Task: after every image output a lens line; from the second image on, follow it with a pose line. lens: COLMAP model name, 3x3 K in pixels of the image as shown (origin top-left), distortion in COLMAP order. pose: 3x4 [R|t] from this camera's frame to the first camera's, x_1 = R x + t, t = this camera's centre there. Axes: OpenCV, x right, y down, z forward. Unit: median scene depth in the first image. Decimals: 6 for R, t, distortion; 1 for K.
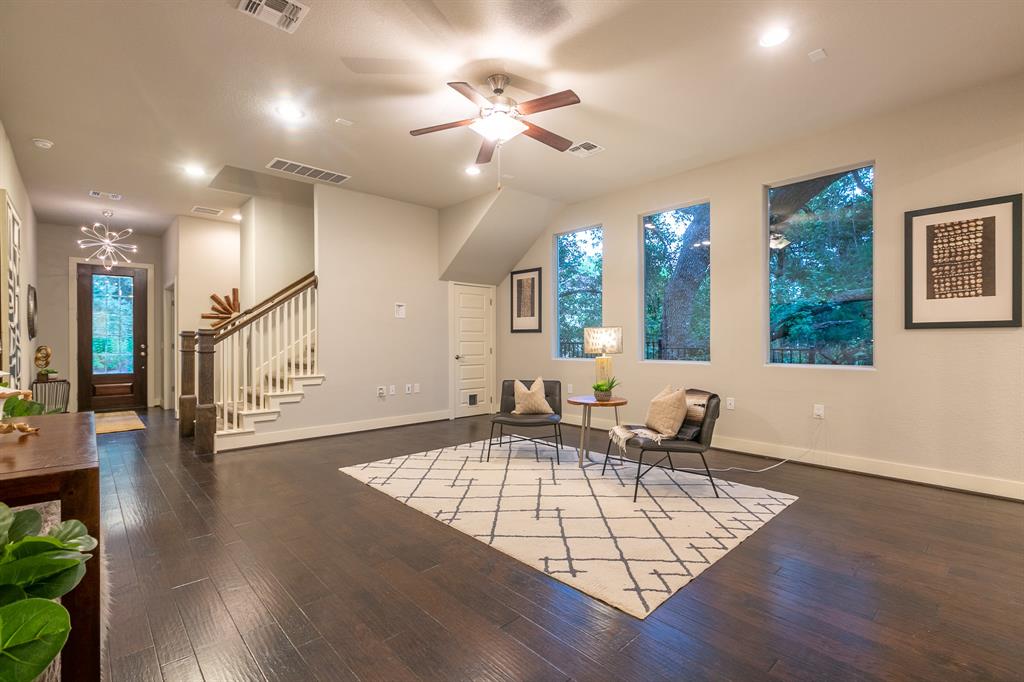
lens RADIAL K [[462.9, 0, 512.0], [0, 462.9, 341.0], [0, 0, 1]] dist [-0.002220, -0.000360]
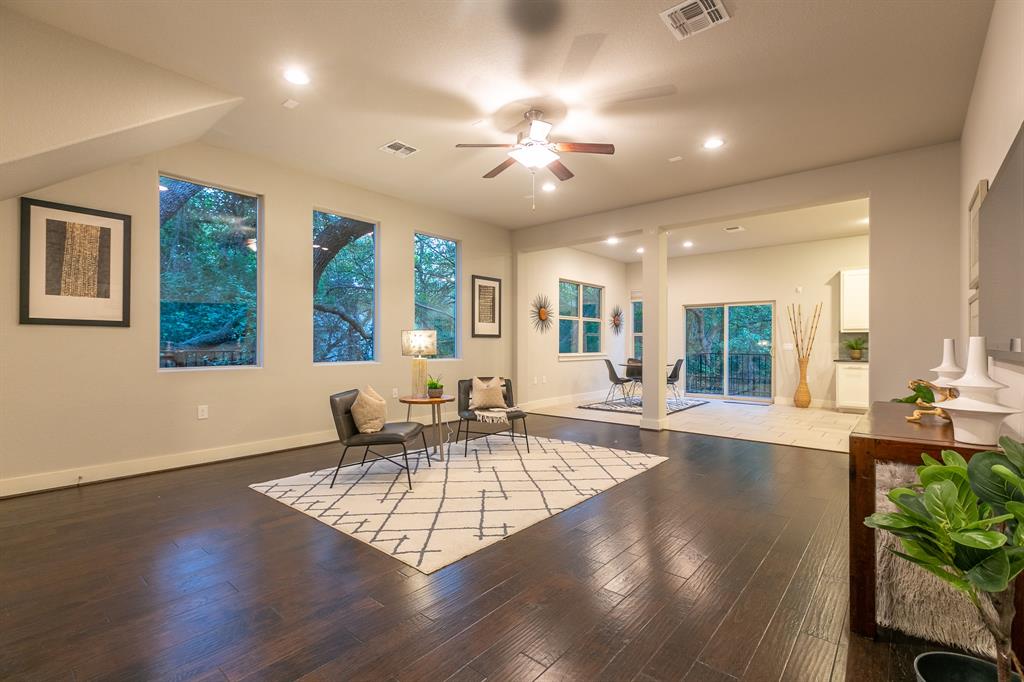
lens RADIAL K [[463.9, 0, 513.2], [0, 463.9, 342.8], [0, 0, 1]] dist [0.001378, -0.000256]
pose [[-0.111121, -0.002264, 0.993804, -1.067104], [-0.010180, 0.999948, 0.001140, -0.007321], [-0.993755, -0.009990, -0.111138, 1.077301]]
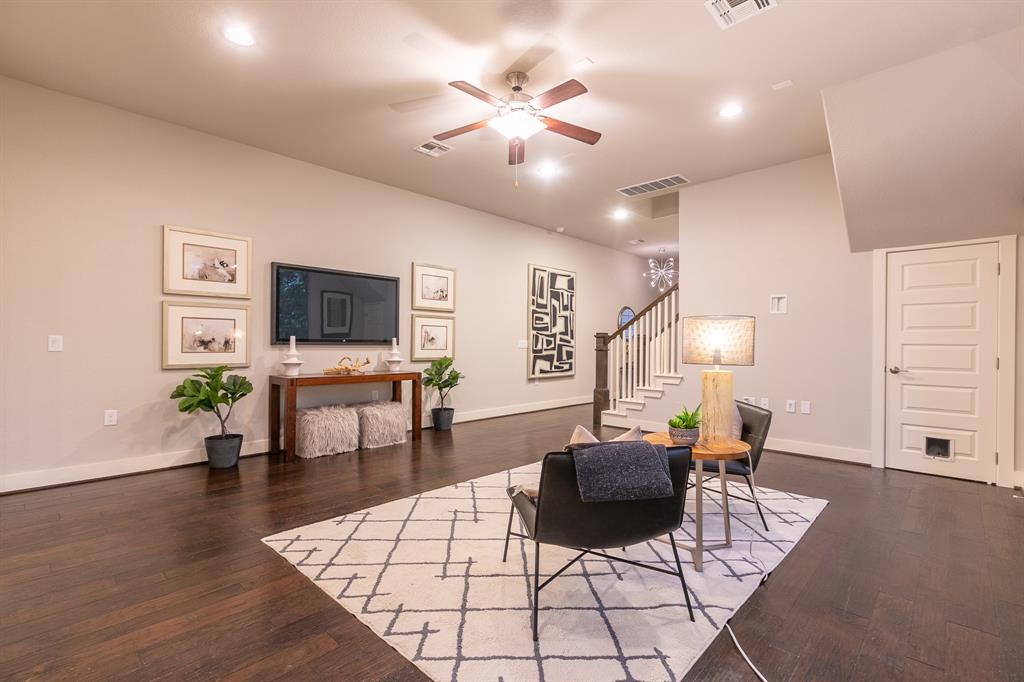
lens RADIAL K [[463.9, 0, 513.2], [0, 463.9, 342.8], [0, 0, 1]] dist [0.001378, -0.000256]
pose [[0.061643, 0.004161, -0.998090, 0.875972], [-0.006317, 0.999973, 0.003778, -0.000976], [0.998078, 0.006072, 0.061668, 0.848591]]
